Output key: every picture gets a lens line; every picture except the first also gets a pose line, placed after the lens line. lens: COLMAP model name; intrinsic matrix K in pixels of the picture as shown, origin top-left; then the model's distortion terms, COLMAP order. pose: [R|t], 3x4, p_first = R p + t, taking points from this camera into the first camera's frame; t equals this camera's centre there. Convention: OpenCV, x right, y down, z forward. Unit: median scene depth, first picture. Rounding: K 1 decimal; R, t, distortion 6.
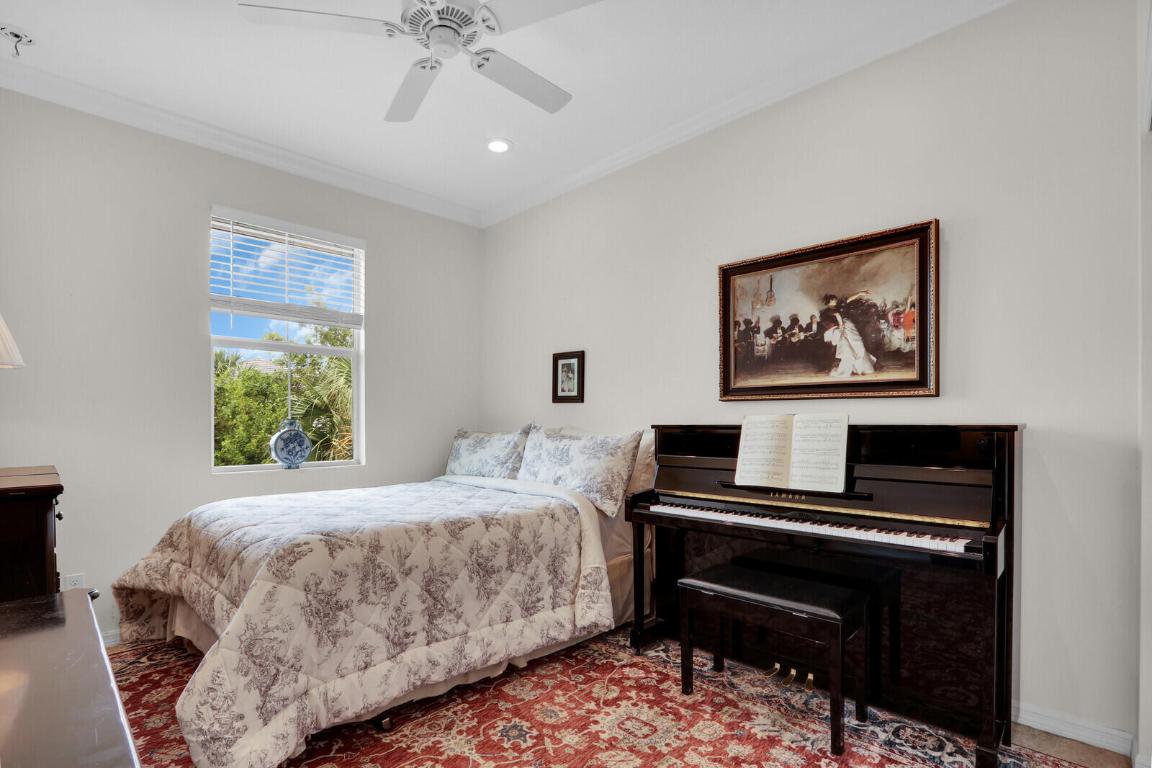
lens RADIAL K [[548.9, 0, 586.9], [0, 548.9, 423.1], [0, 0, 1]] dist [-0.017549, 0.000932]
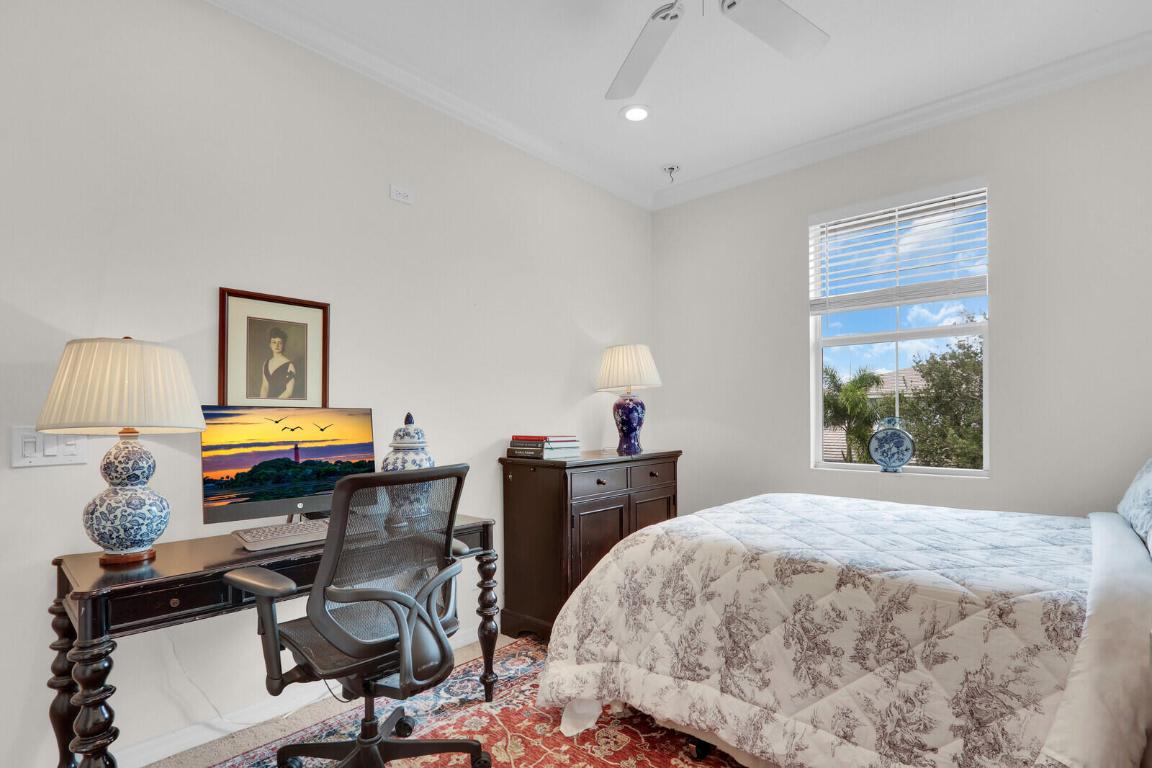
lens RADIAL K [[548.9, 0, 586.9], [0, 548.9, 423.1], [0, 0, 1]] dist [-0.017549, 0.000932]
pose [[0.043559, 0.013901, -0.998954, 0.503751], [0.005204, 0.999886, 0.014141, -0.018080], [0.999037, -0.005815, 0.043481, 0.720800]]
